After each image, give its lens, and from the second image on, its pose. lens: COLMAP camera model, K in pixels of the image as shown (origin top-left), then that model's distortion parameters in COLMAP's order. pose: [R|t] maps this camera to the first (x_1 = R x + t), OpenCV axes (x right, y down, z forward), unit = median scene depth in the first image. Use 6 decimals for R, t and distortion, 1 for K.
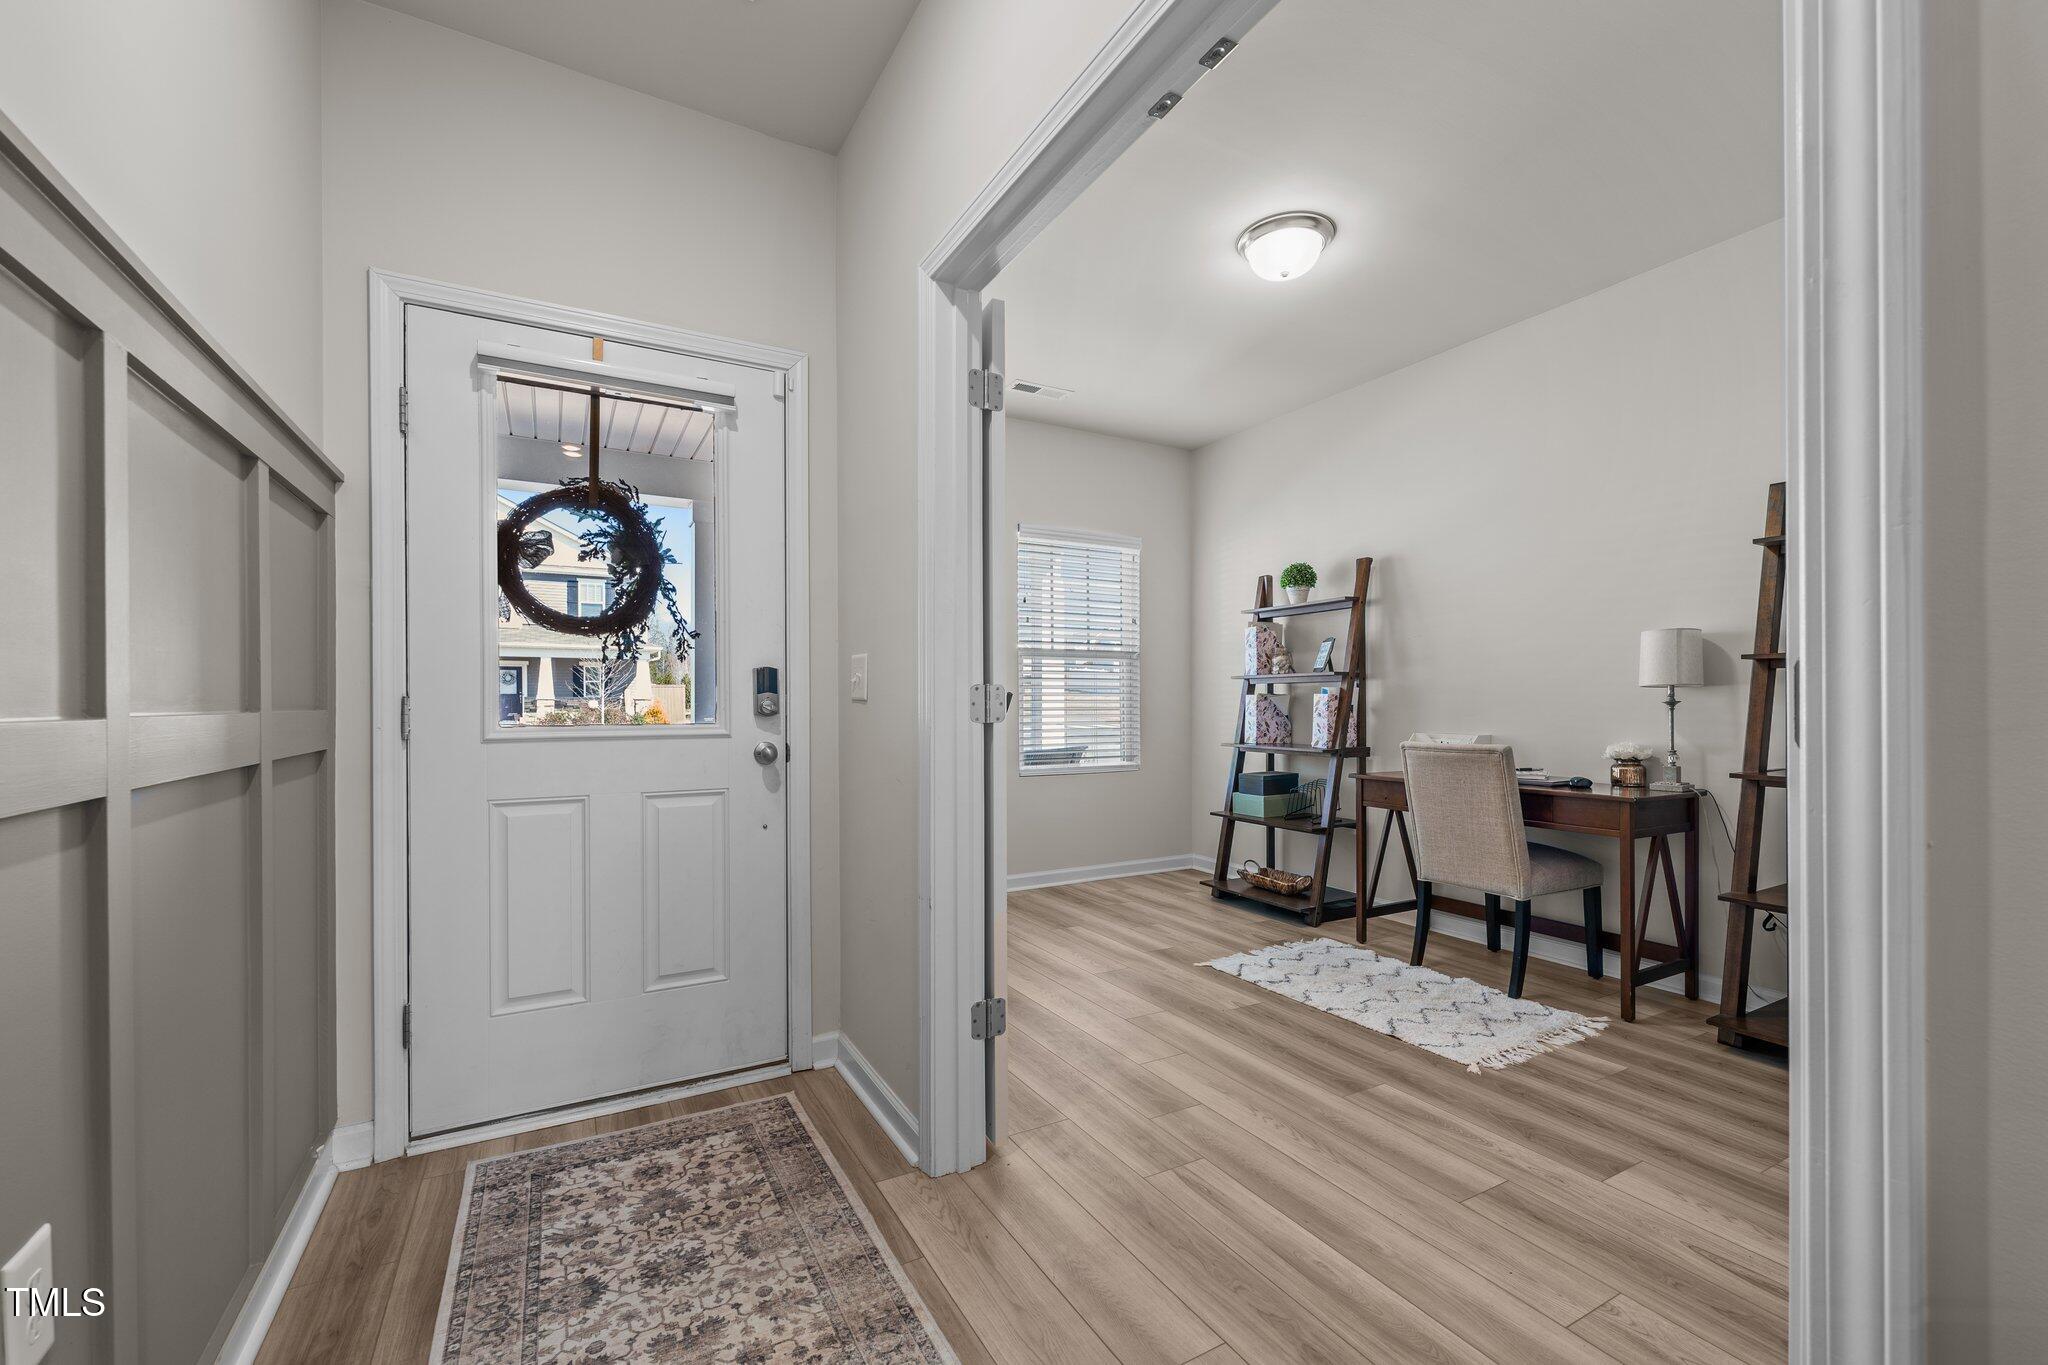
lens RADIAL K [[842.5, 0, 1025.3], [0, 842.5, 699.6], [0, 0, 1]] dist [0.002192, -0.001118]
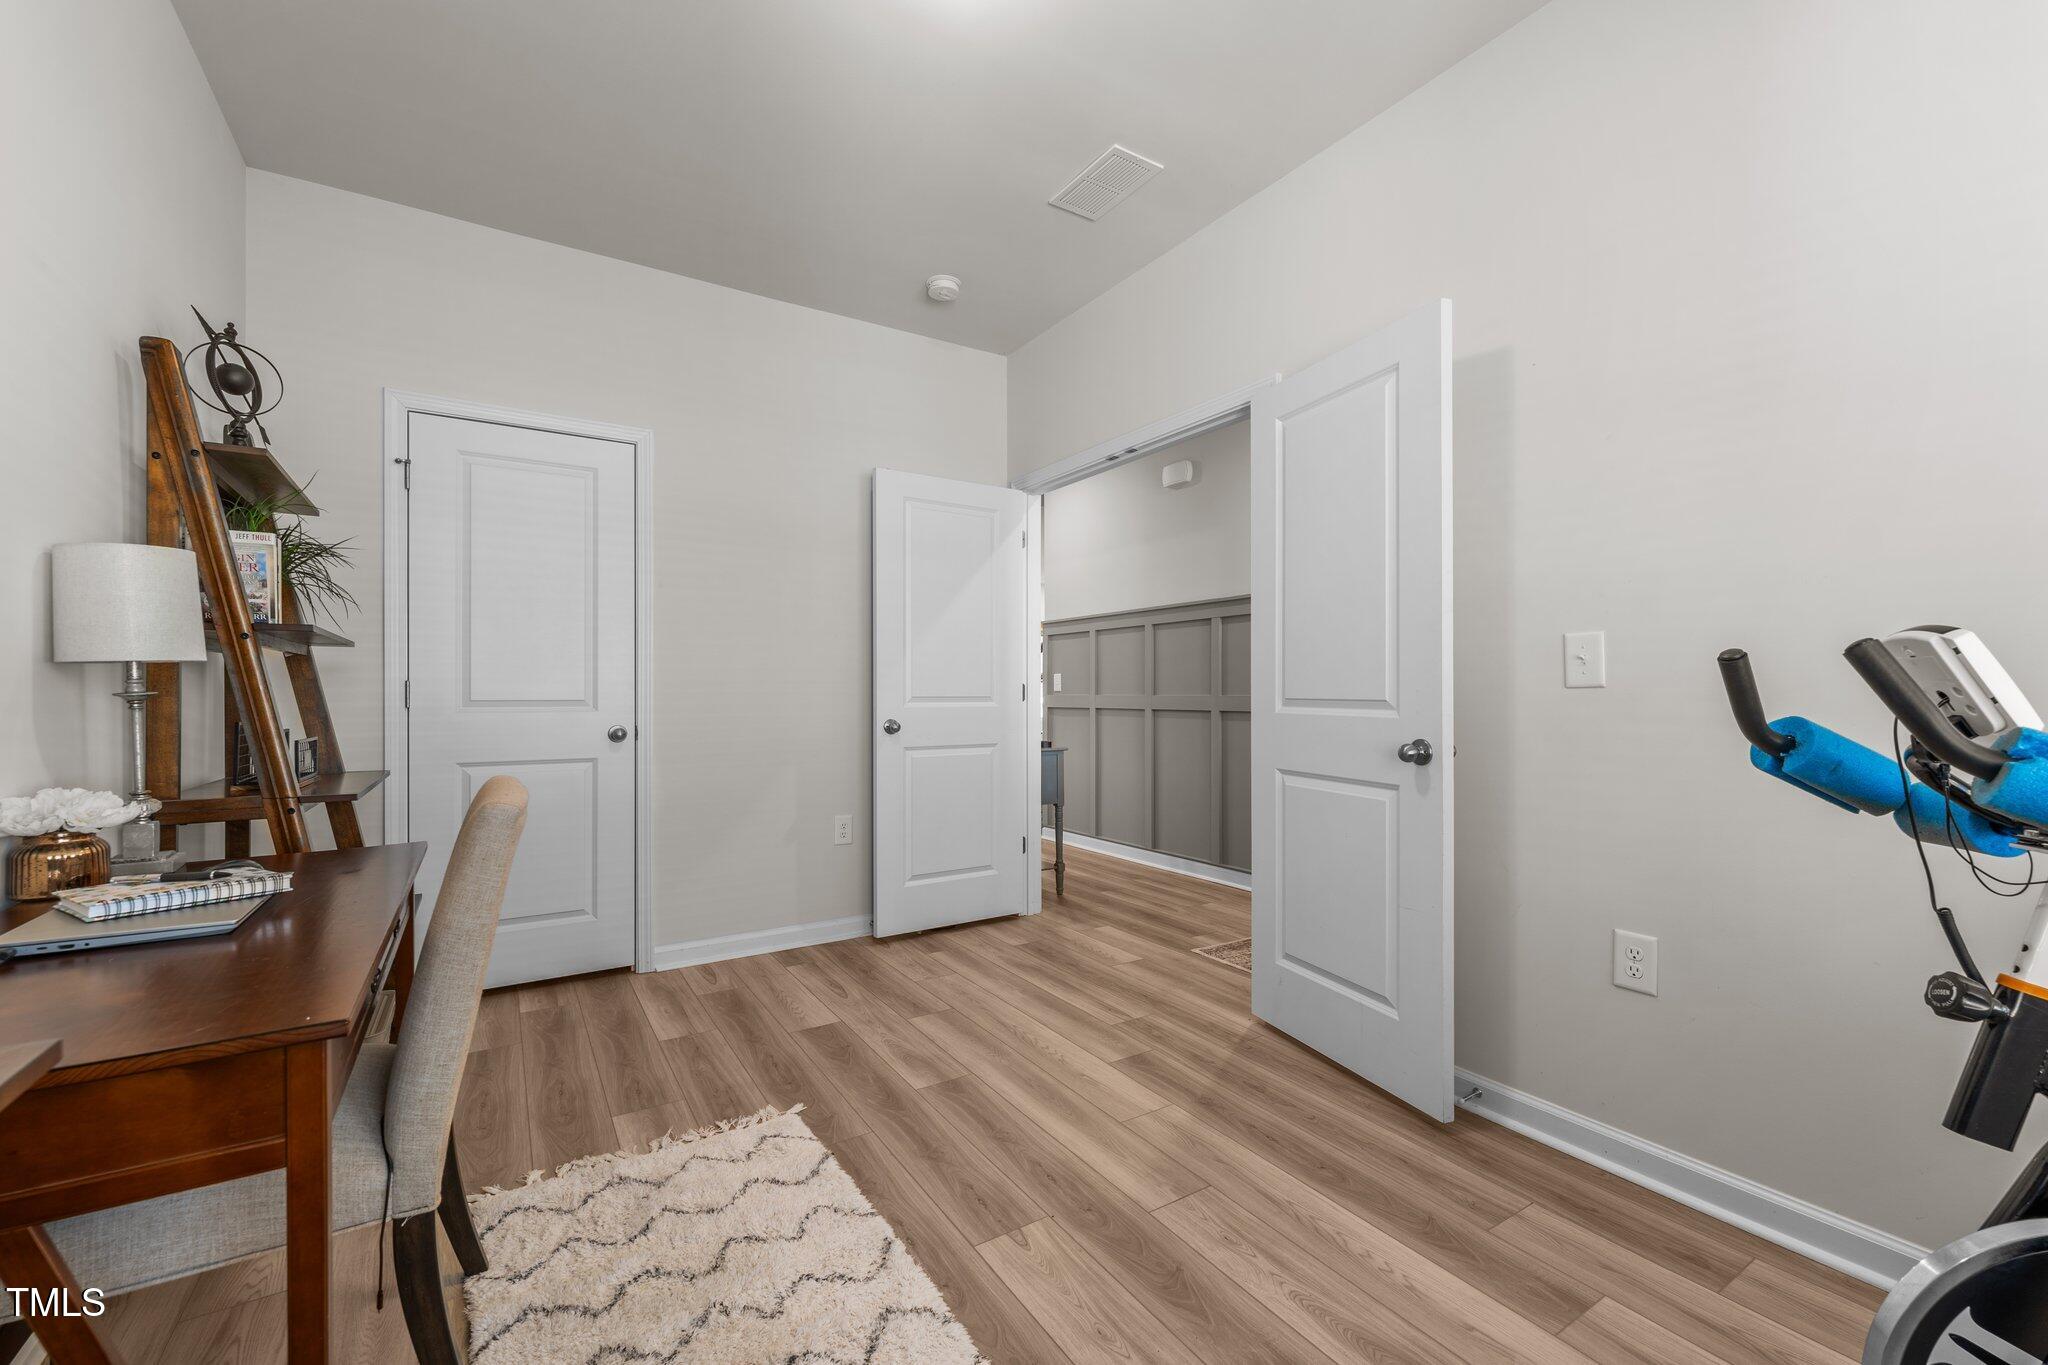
lens RADIAL K [[842.5, 0, 1021.0], [0, 842.5, 692.1], [0, 0, 1]] dist [0.002192, -0.001118]
pose [[-0.998743, 0.009937, -0.049139, 0.361104], [0.010353, 0.999913, -0.008215, 0.014242], [0.049053, -0.008714, -0.998758, 2.033077]]
